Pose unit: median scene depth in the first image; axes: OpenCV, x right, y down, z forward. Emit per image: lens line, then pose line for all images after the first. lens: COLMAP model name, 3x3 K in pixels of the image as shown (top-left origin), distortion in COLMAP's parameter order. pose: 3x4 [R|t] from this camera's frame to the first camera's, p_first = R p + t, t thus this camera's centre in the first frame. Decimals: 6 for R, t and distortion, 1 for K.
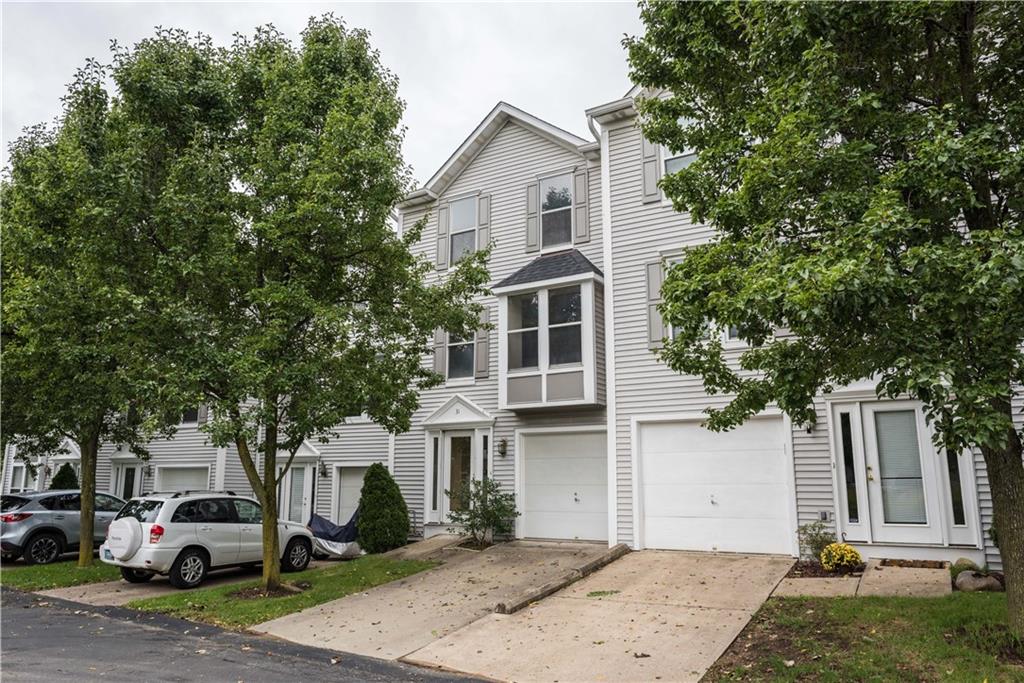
lens RADIAL K [[702.5, 0, 507.7], [0, 702.5, 343.5], [0, 0, 1]] dist [-0.032880, 0.001438]
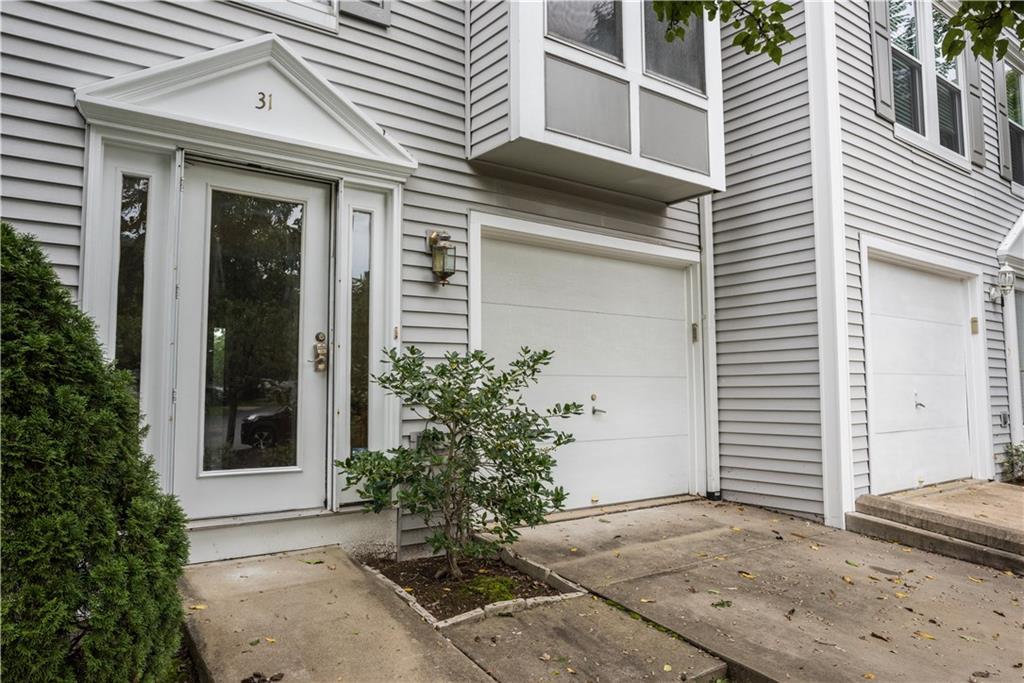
lens RADIAL K [[702.5, 0, 505.1], [0, 702.5, 338.0], [0, 0, 1]] dist [-0.032880, 0.001438]
pose [[0.381243, 0.070992, 0.921745, -0.286893], [-0.177751, 0.984073, -0.002273, 0.177019], [-0.907226, -0.162974, 0.387790, 0.830710]]
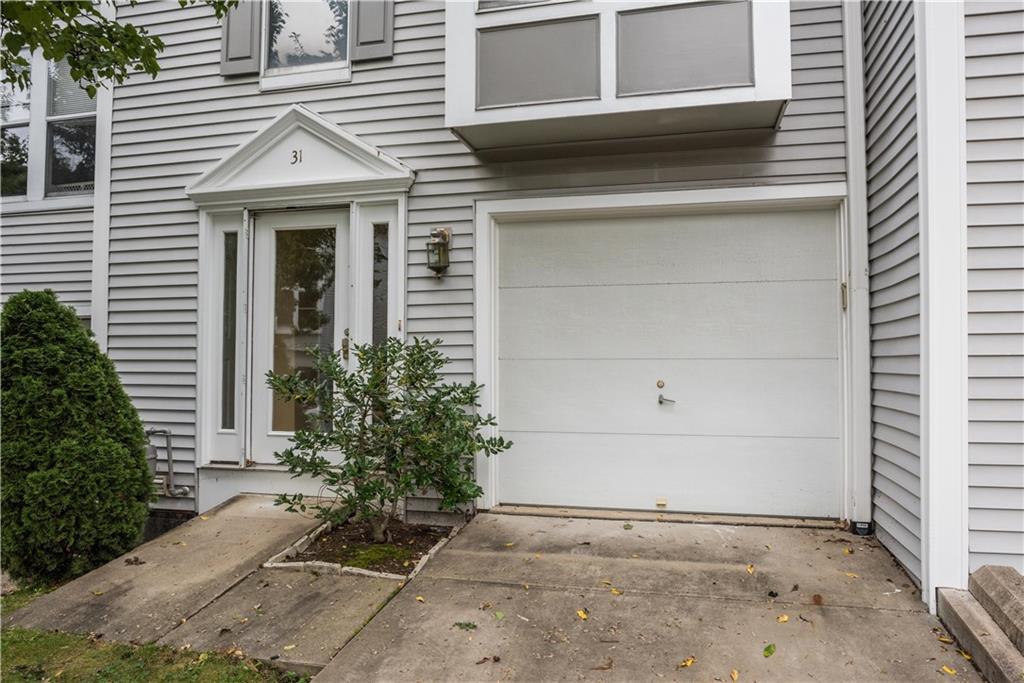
lens RADIAL K [[702.5, 0, 509.9], [0, 702.5, 338.0], [0, 0, 1]] dist [-0.032880, 0.001438]
pose [[0.954438, 0.010886, 0.298212, -0.075775], [-0.058805, 0.986600, 0.152191, 0.132238], [-0.292559, -0.162793, 0.942288, 0.644874]]
